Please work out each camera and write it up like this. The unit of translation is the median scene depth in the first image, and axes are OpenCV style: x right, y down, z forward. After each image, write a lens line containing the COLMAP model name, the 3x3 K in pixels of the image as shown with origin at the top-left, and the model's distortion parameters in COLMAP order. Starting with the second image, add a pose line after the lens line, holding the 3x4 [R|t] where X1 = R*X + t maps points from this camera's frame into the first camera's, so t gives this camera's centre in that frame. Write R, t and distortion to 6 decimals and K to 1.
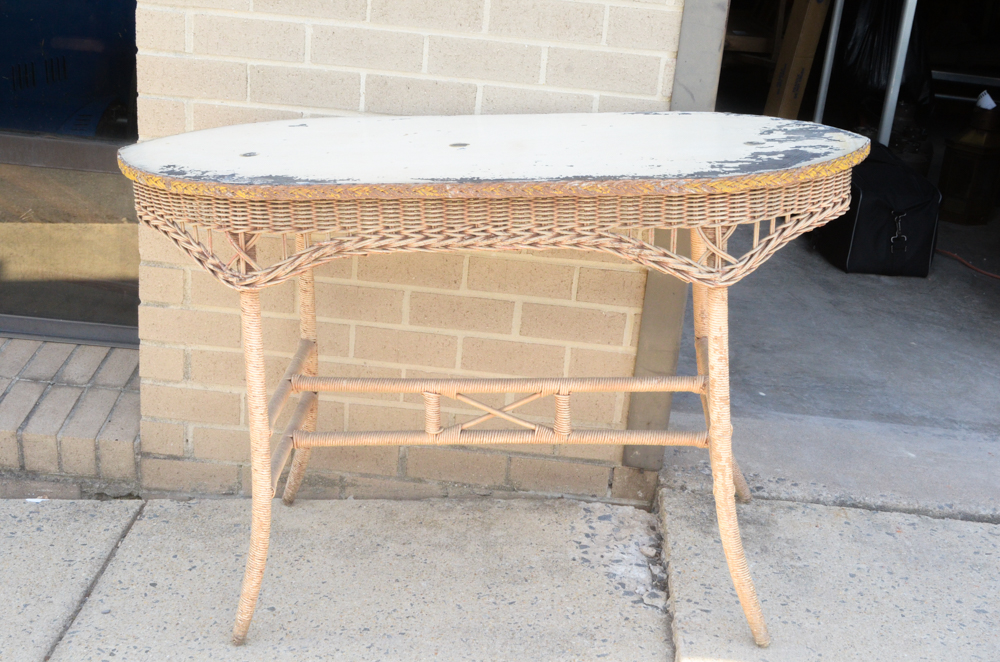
lens RADIAL K [[1379.7, 0, 498.0], [0, 1379.7, 337.2], [0, 0, 1]] dist [0.006687, 0.000000]
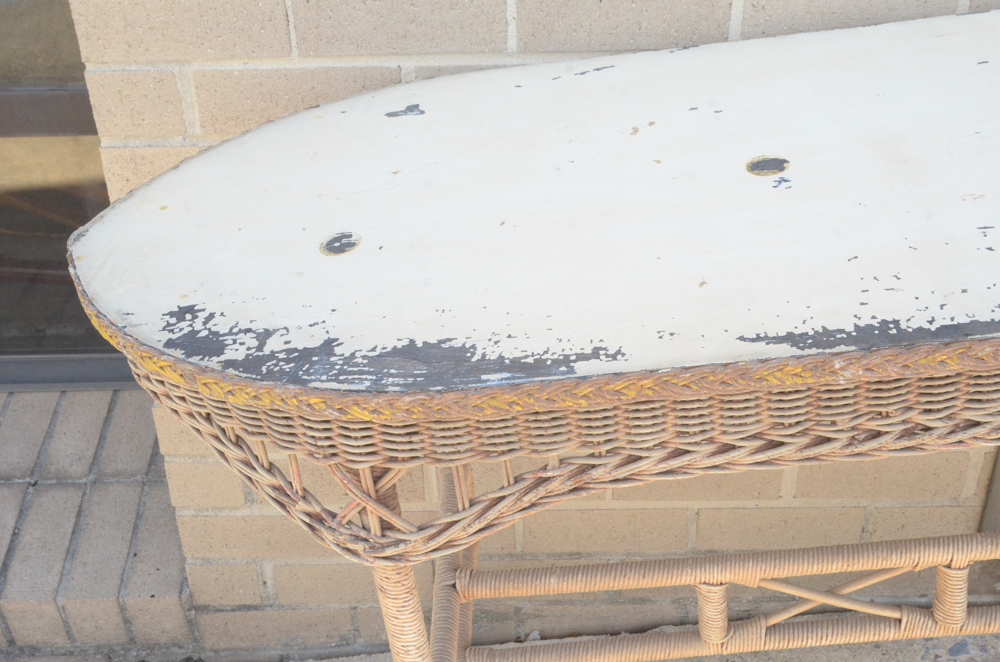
lens RADIAL K [[1379.7, 0, 501.2], [0, 1379.7, 339.4], [0, 0, 1]] dist [0.006687, 0.000000]
pose [[0.993649, -0.110888, -0.019097, -0.104731], [0.112232, 0.964562, 0.238799, -0.183695], [-0.008060, -0.239426, 0.970881, 0.463664]]
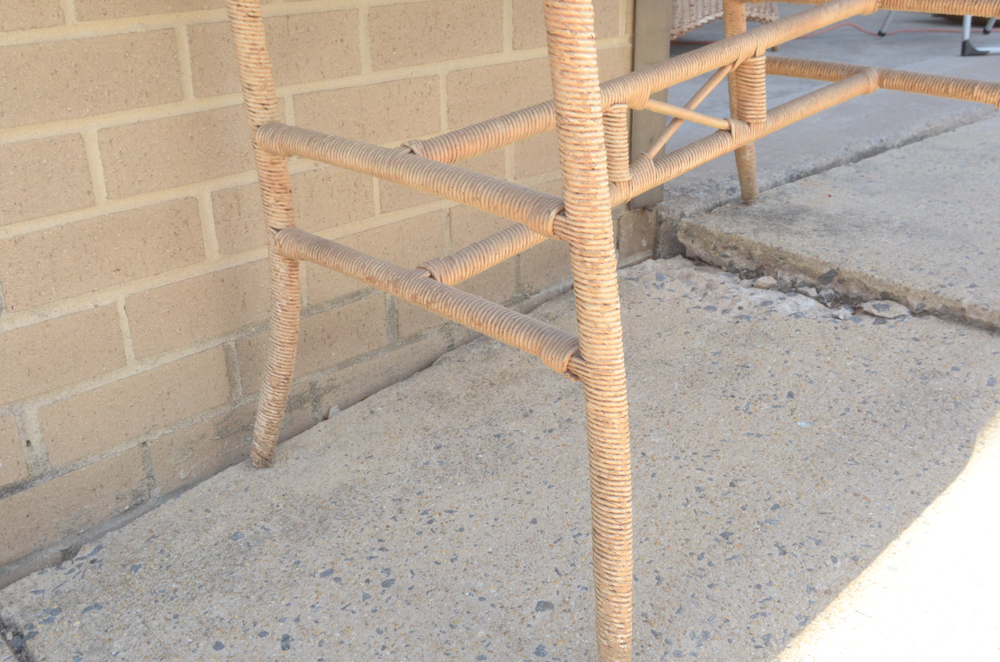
lens RADIAL K [[1010.3, 0, 507.4], [0, 1010.3, 337.3], [0, 0, 1]] dist [-0.036691, 0.000000]
pose [[0.683800, -0.375566, 0.625594, -0.345272], [0.327733, 0.924100, 0.196544, 0.030414], [-0.651927, 0.070630, 0.754985, 0.691998]]
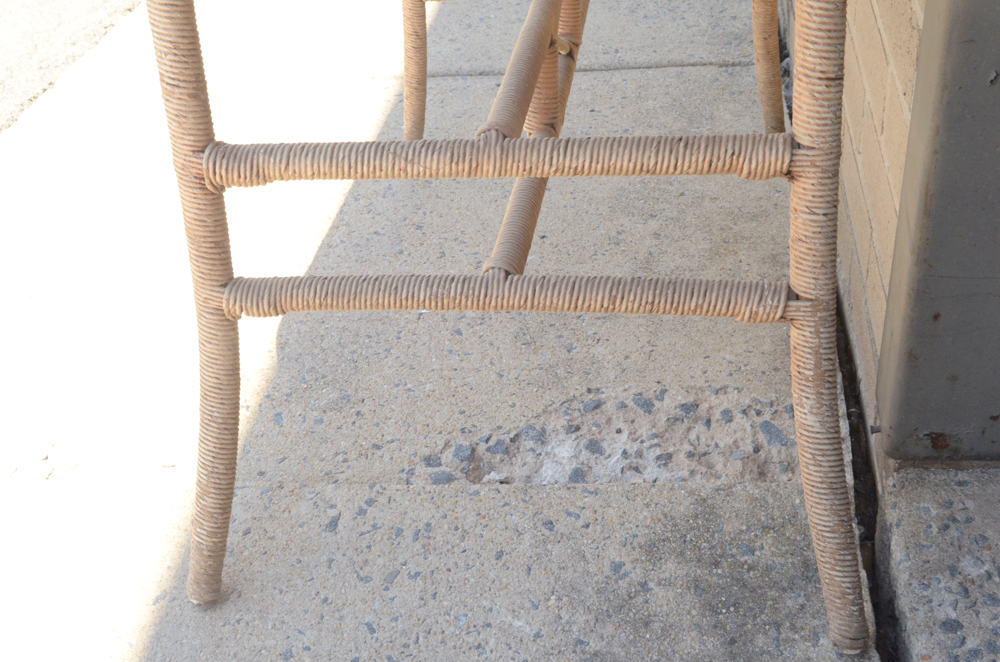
lens RADIAL K [[1234.2, 0, 497.5], [0, 1234.2, 332.4], [0, 0, 1]] dist [0.029534, 0.000000]
pose [[-0.070983, 0.561778, -0.824237, 0.434617], [-0.250777, 0.789729, 0.559856, -0.114730], [0.965439, 0.246440, 0.084823, 0.917895]]
